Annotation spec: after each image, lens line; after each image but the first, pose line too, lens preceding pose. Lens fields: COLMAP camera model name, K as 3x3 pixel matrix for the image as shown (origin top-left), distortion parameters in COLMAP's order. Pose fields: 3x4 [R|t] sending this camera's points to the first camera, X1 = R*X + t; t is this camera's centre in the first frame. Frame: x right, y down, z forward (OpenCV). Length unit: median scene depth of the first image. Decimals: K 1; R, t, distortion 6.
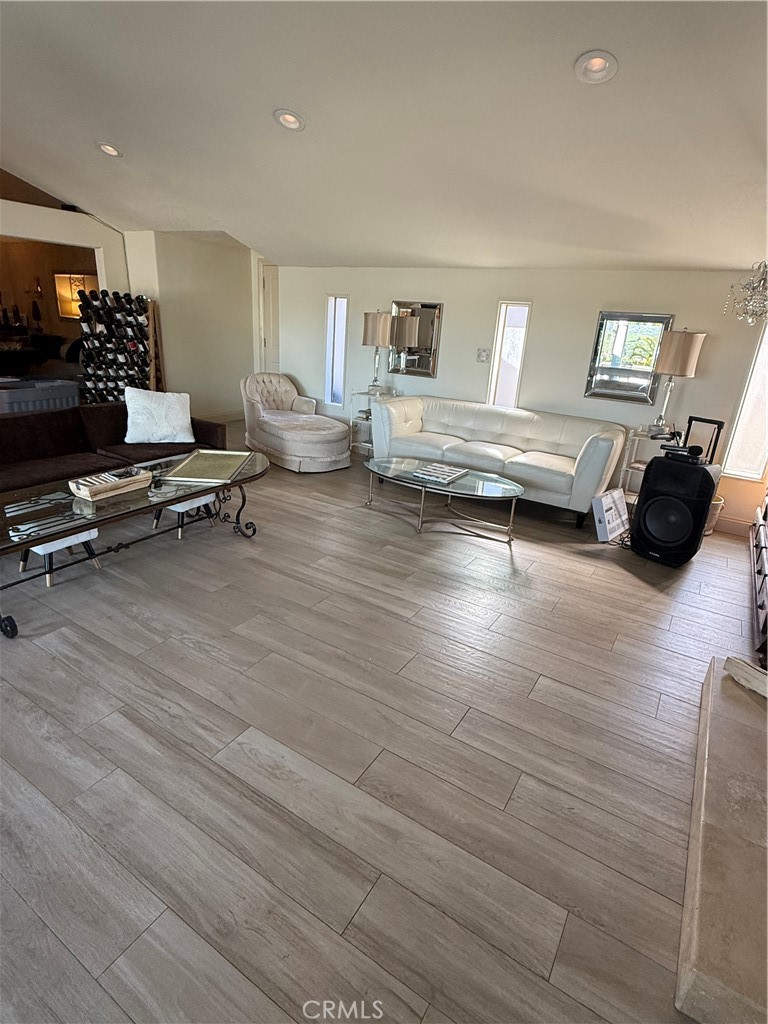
lens RADIAL K [[530.5, 0, 384.0], [0, 530.5, 512.0], [0, 0, 1]] dist [-0.001744, -0.000546]
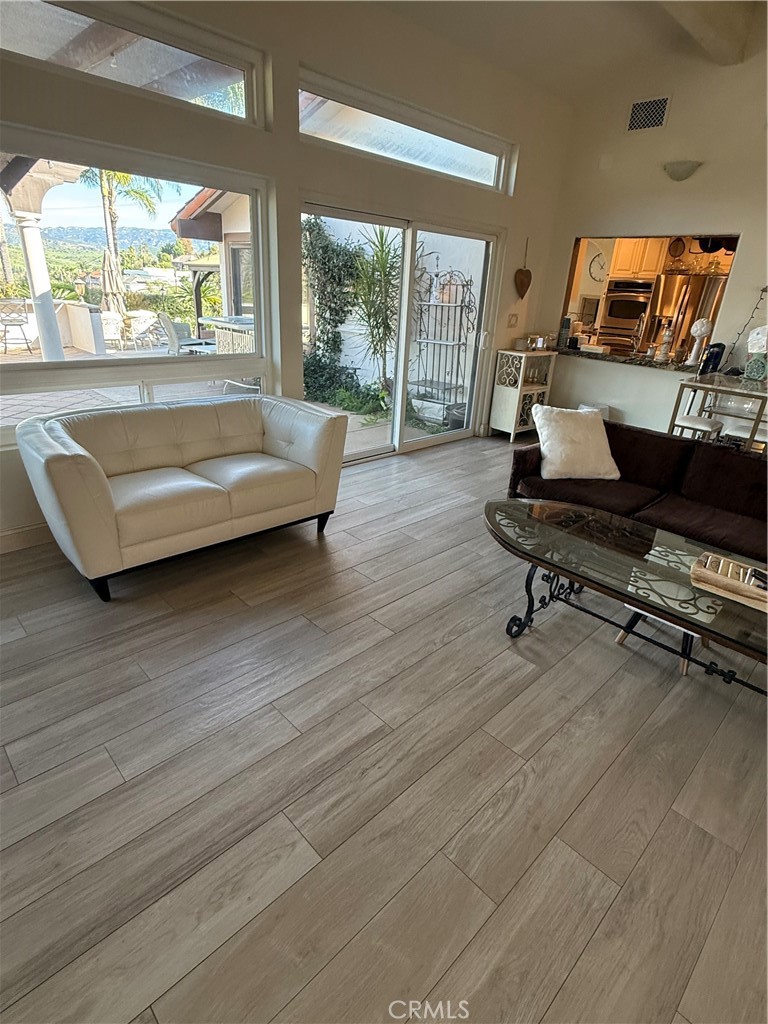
lens RADIAL K [[530.8, 0, 384.0], [0, 530.8, 512.0], [0, 0, 1]] dist [0.001039, -0.000329]
pose [[-0.232983, 0.313955, -0.920408, 0.227385], [-0.403141, 0.830118, 0.385203, -0.277796], [0.884984, 0.460800, -0.066835, 0.835992]]
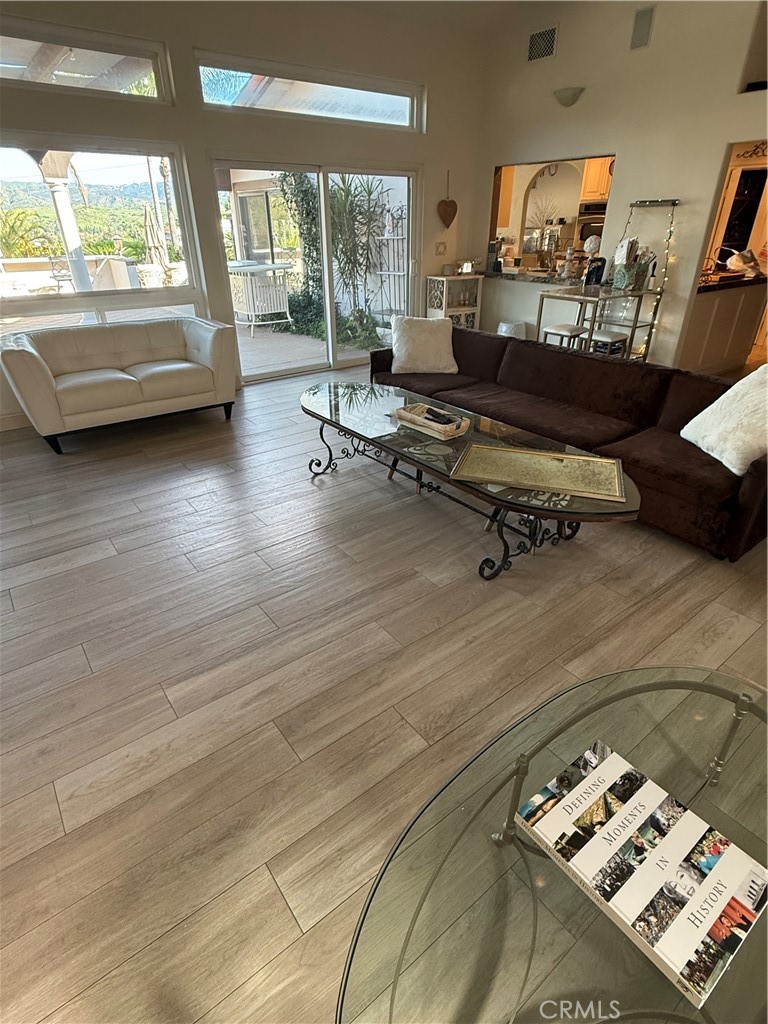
lens RADIAL K [[530.5, 0, 384.0], [0, 530.5, 512.0], [0, 0, 1]] dist [-0.001744, -0.000546]
pose [[-0.345460, 0.397903, -0.849901, 0.560237], [-0.343658, 0.789106, 0.509127, -0.537569], [0.873245, 0.467958, -0.135862, 1.578879]]
